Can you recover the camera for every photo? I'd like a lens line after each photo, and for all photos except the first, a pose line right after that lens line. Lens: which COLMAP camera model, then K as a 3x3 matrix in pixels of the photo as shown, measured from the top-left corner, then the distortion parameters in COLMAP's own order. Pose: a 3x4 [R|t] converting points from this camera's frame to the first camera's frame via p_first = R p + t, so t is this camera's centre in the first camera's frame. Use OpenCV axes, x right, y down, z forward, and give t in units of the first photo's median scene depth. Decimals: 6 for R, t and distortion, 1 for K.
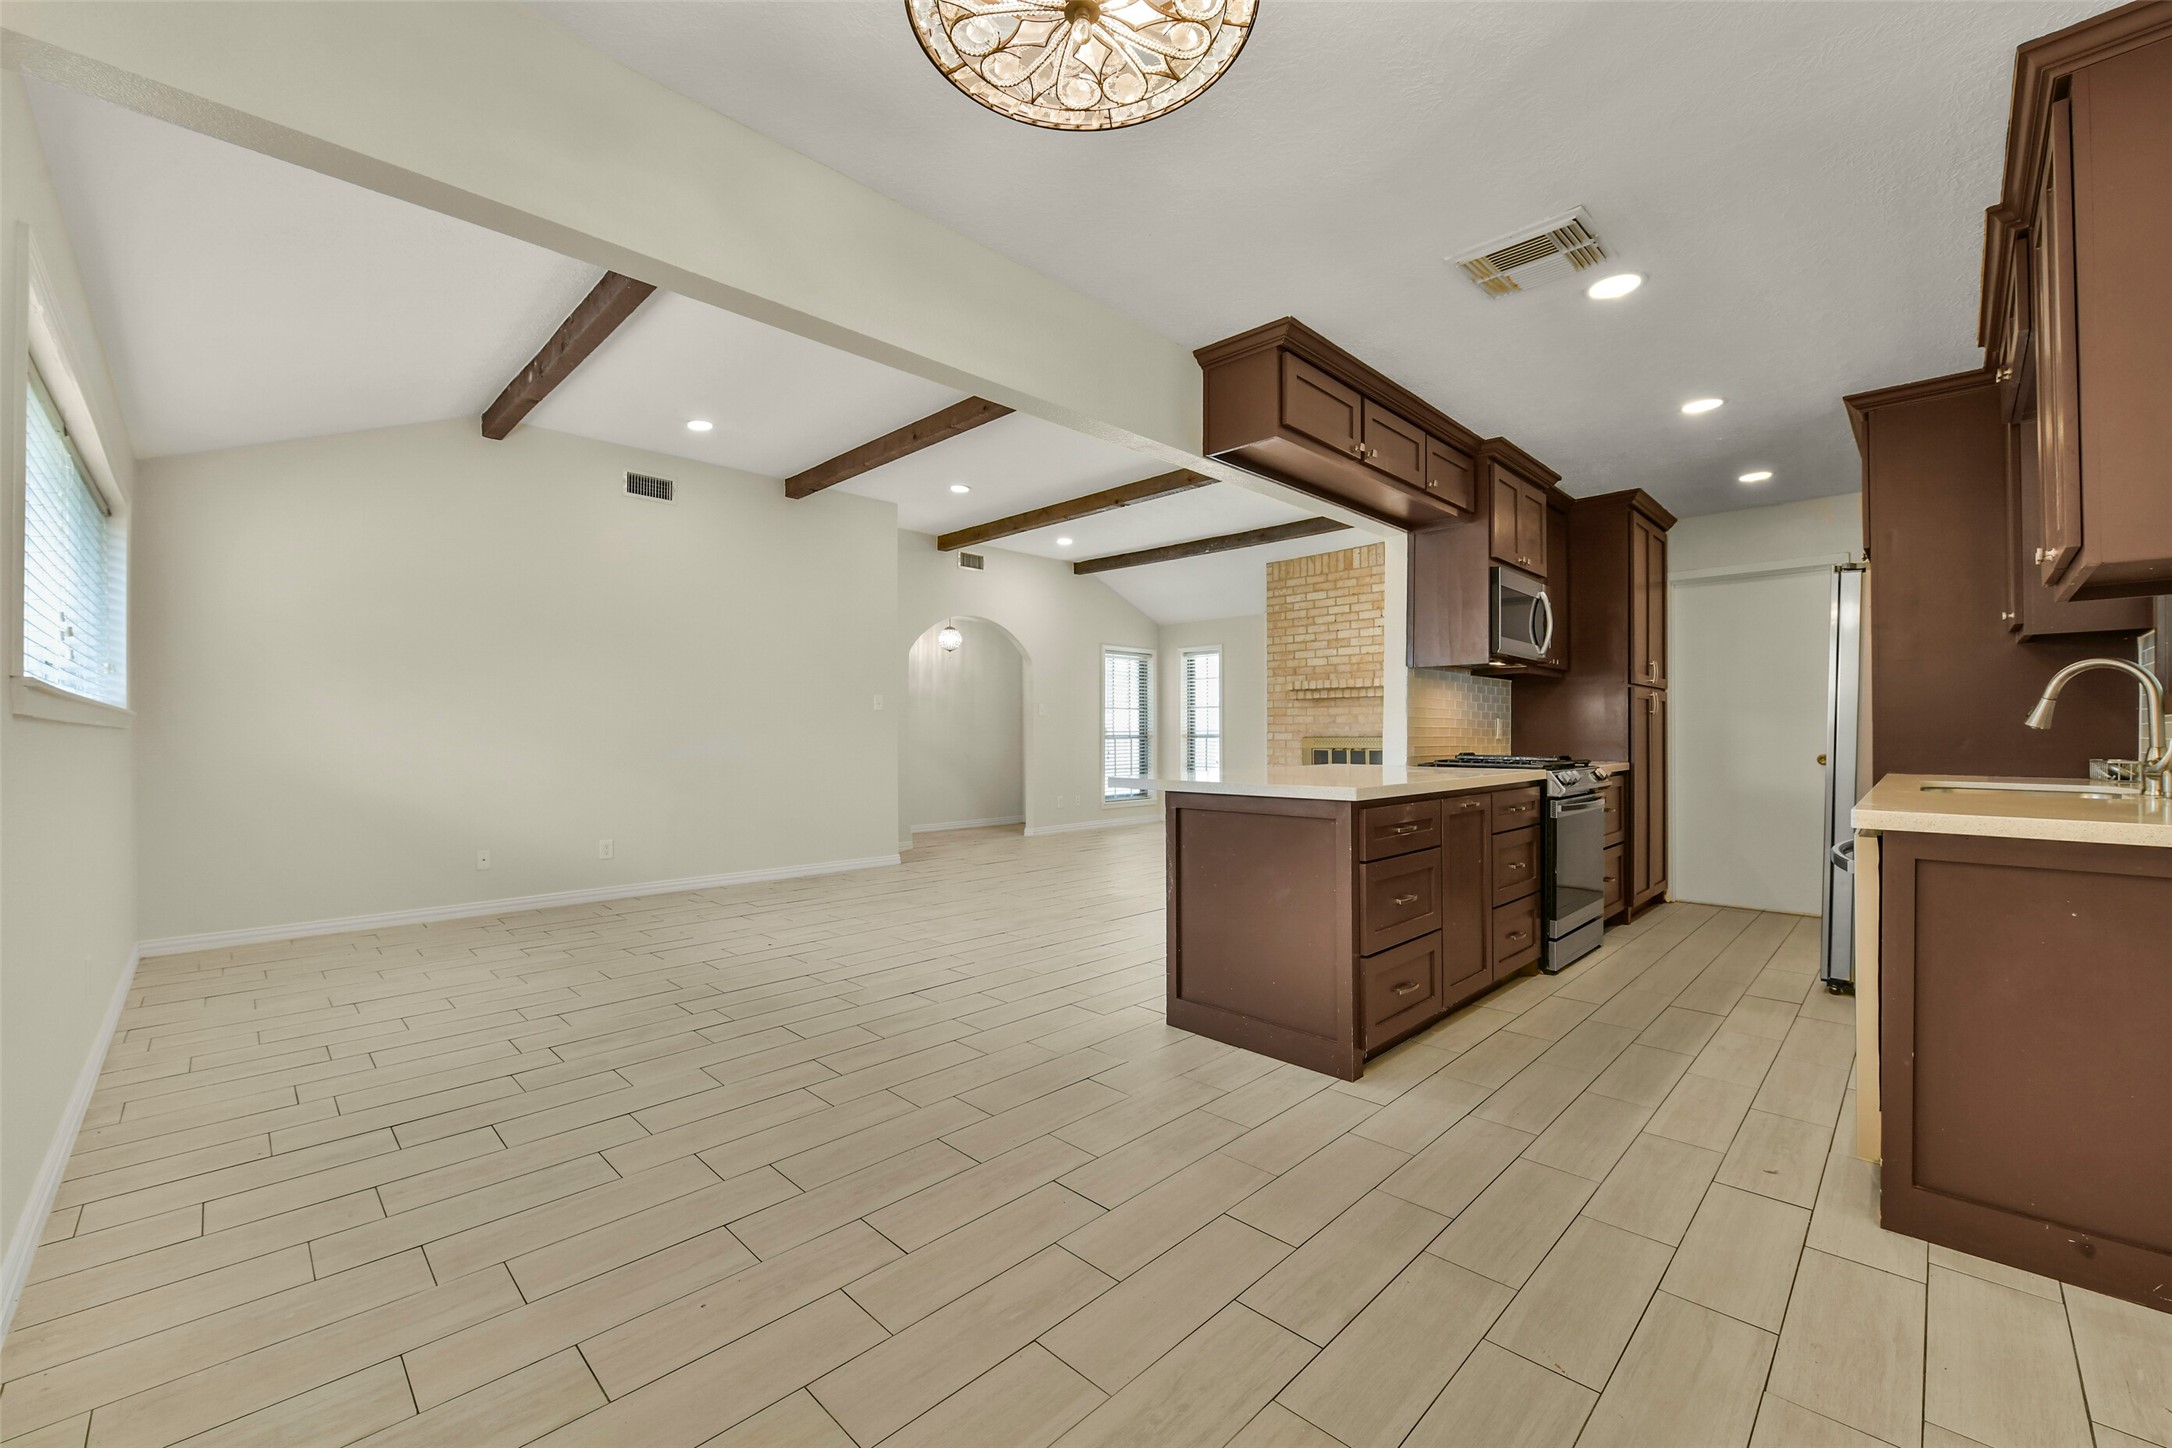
lens RADIAL K [[879.2, 0, 1093.4], [0, 879.2, 737.6], [0, 0, 1]] dist [-0.004365, -0.000505]
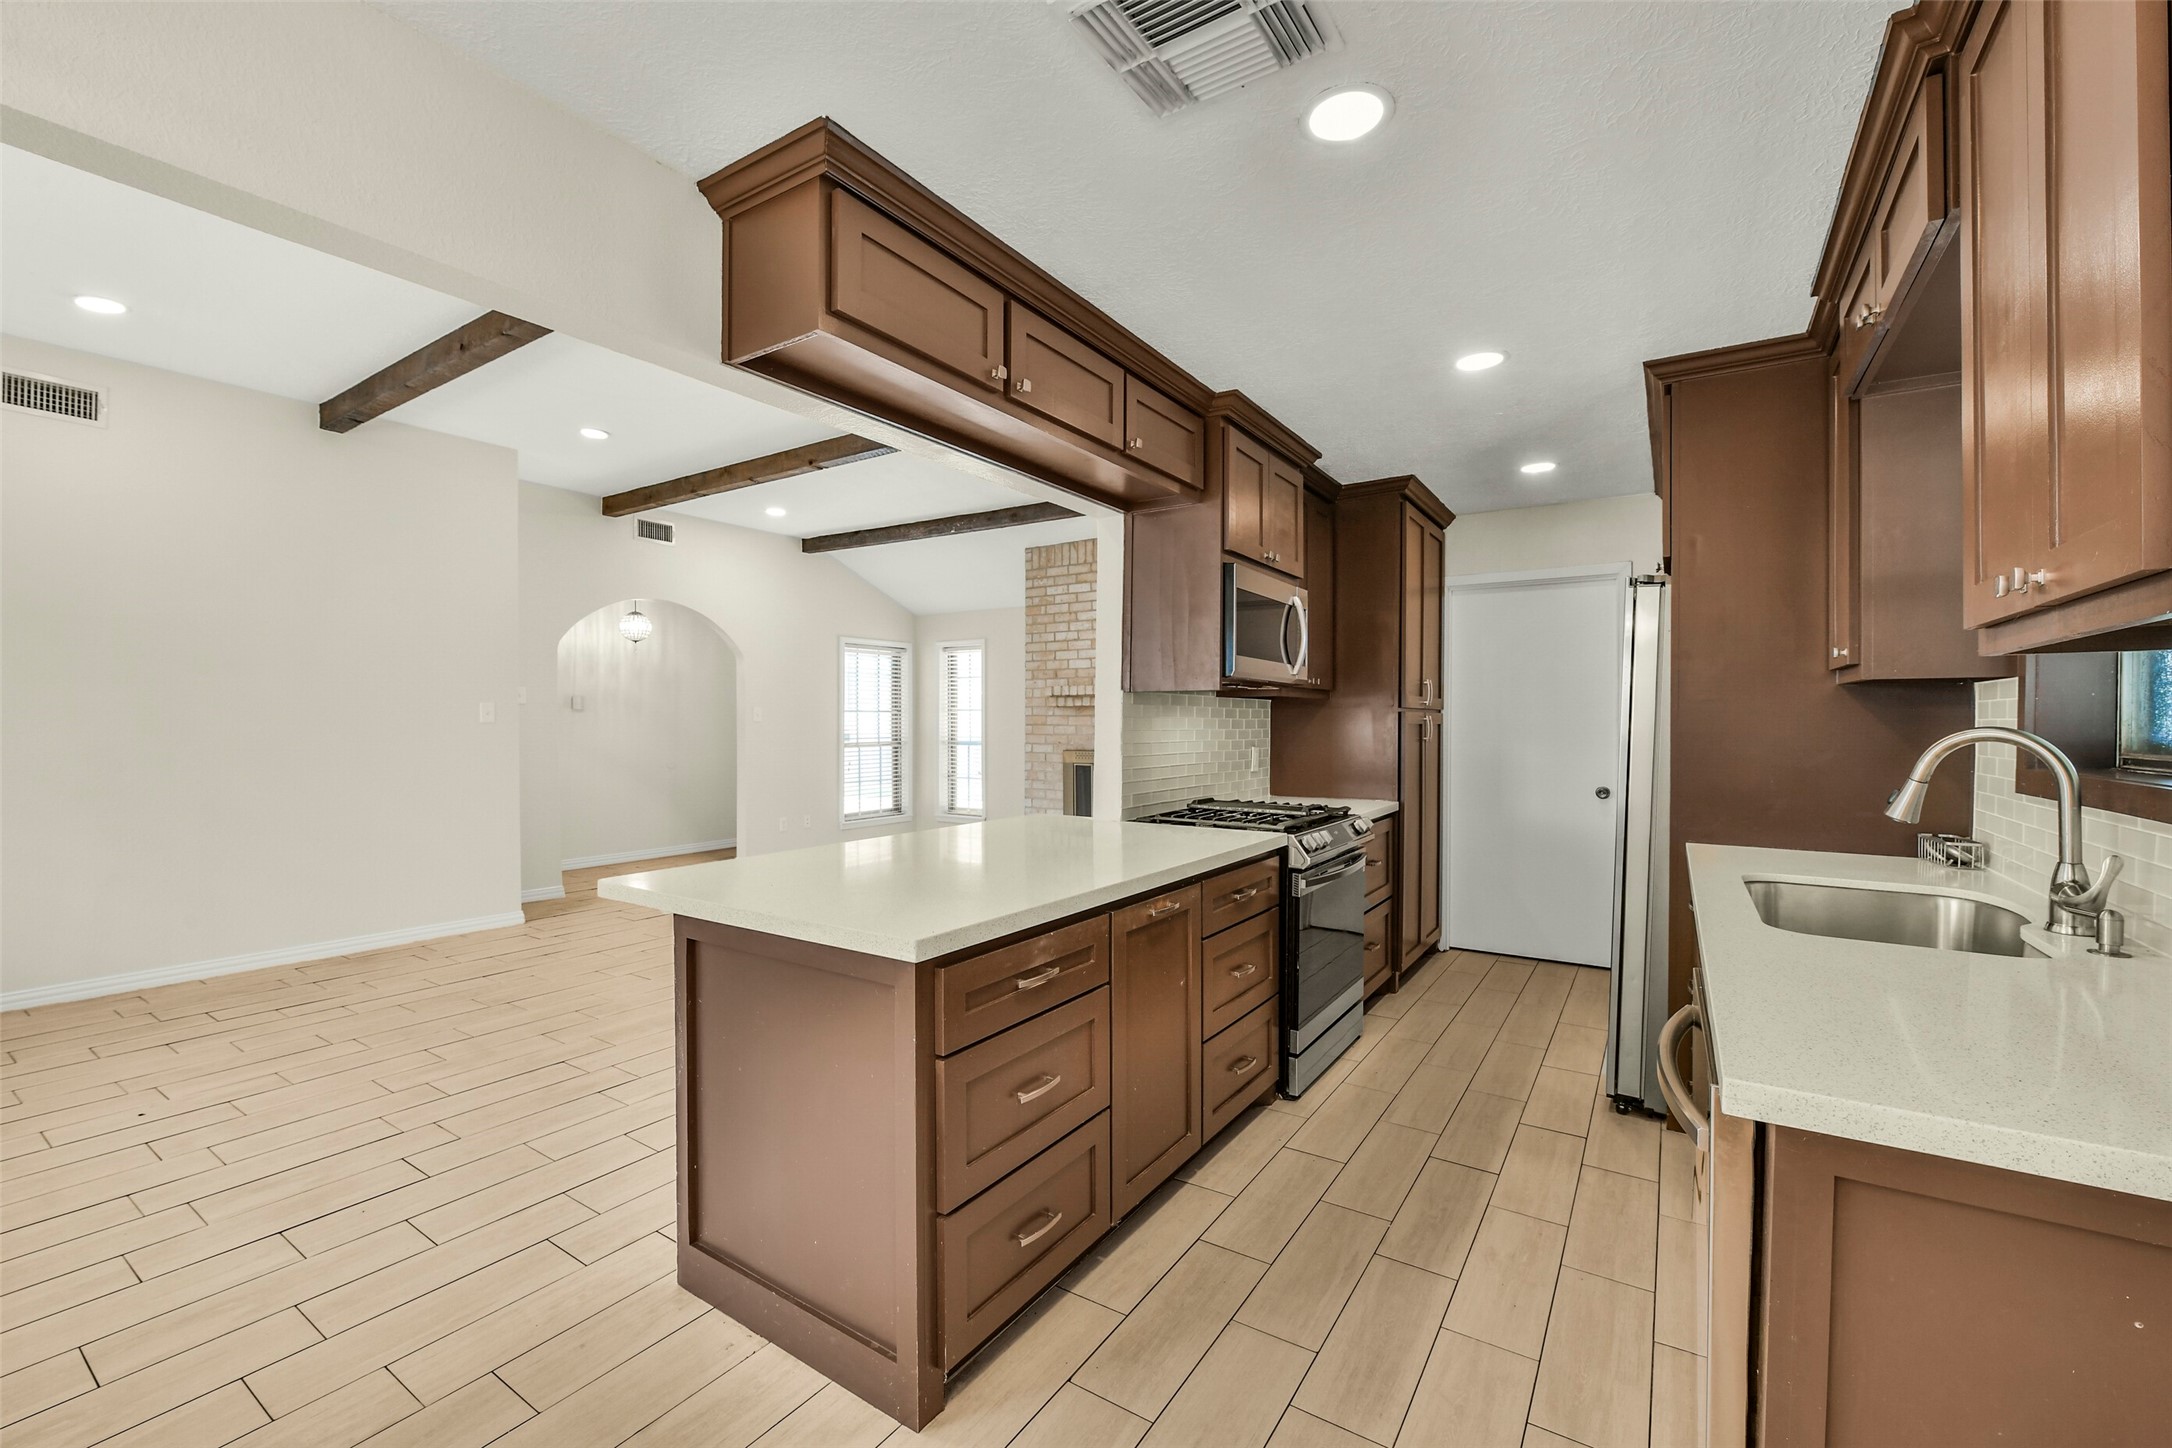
lens RADIAL K [[889.9, 0, 1066.7], [0, 889.9, 730.9], [0, 0, 1]] dist [-0.007392, 0.001137]
pose [[0.986119, 0.005871, 0.165934, 0.192709], [-0.007410, 0.999935, 0.008657, -0.055084], [-0.165873, -0.009767, 0.986099, 0.265501]]
